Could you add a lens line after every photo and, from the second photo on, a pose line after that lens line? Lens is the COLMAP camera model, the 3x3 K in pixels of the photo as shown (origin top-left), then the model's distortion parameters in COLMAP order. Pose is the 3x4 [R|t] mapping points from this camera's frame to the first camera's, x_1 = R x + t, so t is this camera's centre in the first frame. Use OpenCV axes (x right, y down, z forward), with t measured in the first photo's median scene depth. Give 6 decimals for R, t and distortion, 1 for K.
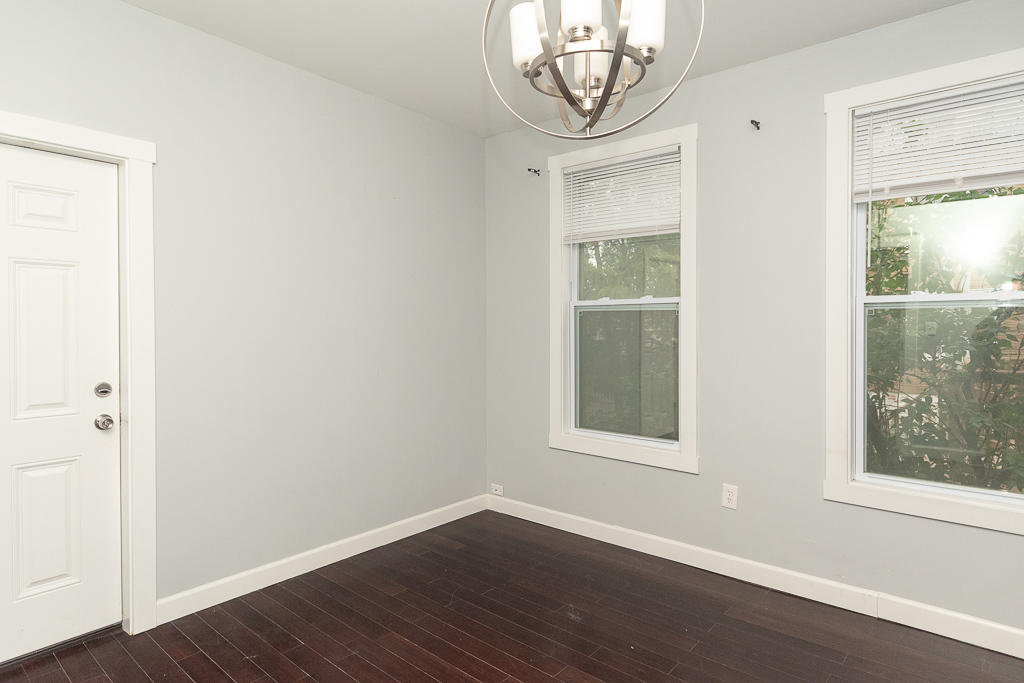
lens RADIAL K [[546.3, 0, 523.6], [0, 546.3, 348.3], [0, 0, 1]] dist [0.004073, -0.000160]
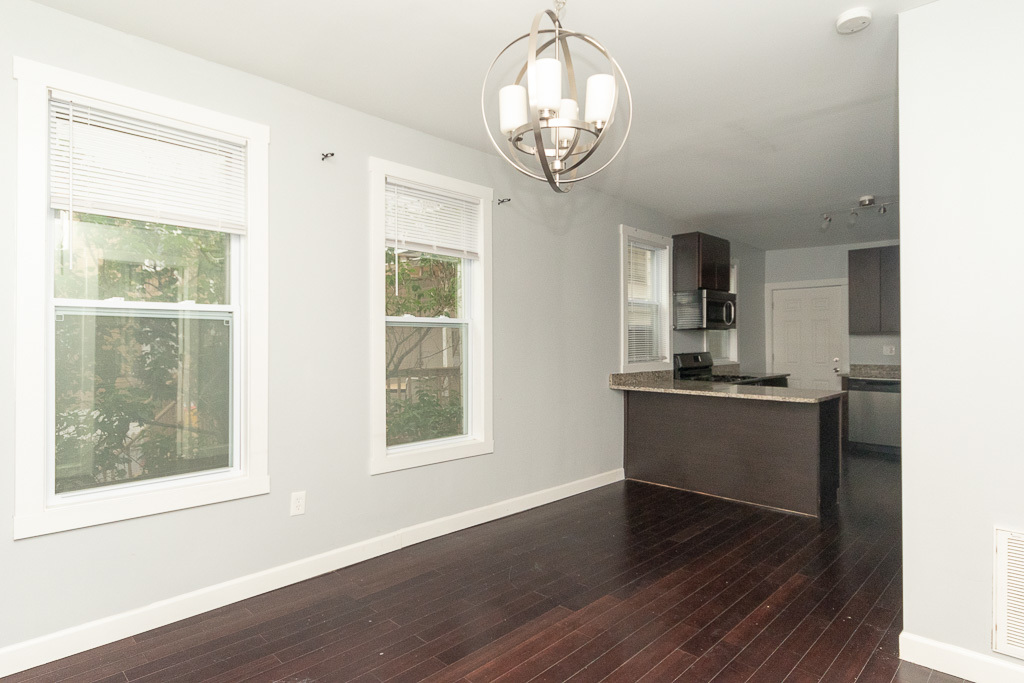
lens RADIAL K [[546.3, 0, 523.6], [0, 546.3, 348.3], [0, 0, 1]] dist [0.004073, -0.000160]
pose [[0.095066, -0.021653, 0.995235, -0.561136], [0.029946, 0.999373, 0.018883, -0.026178], [-0.995020, 0.028009, 0.095655, 0.439398]]
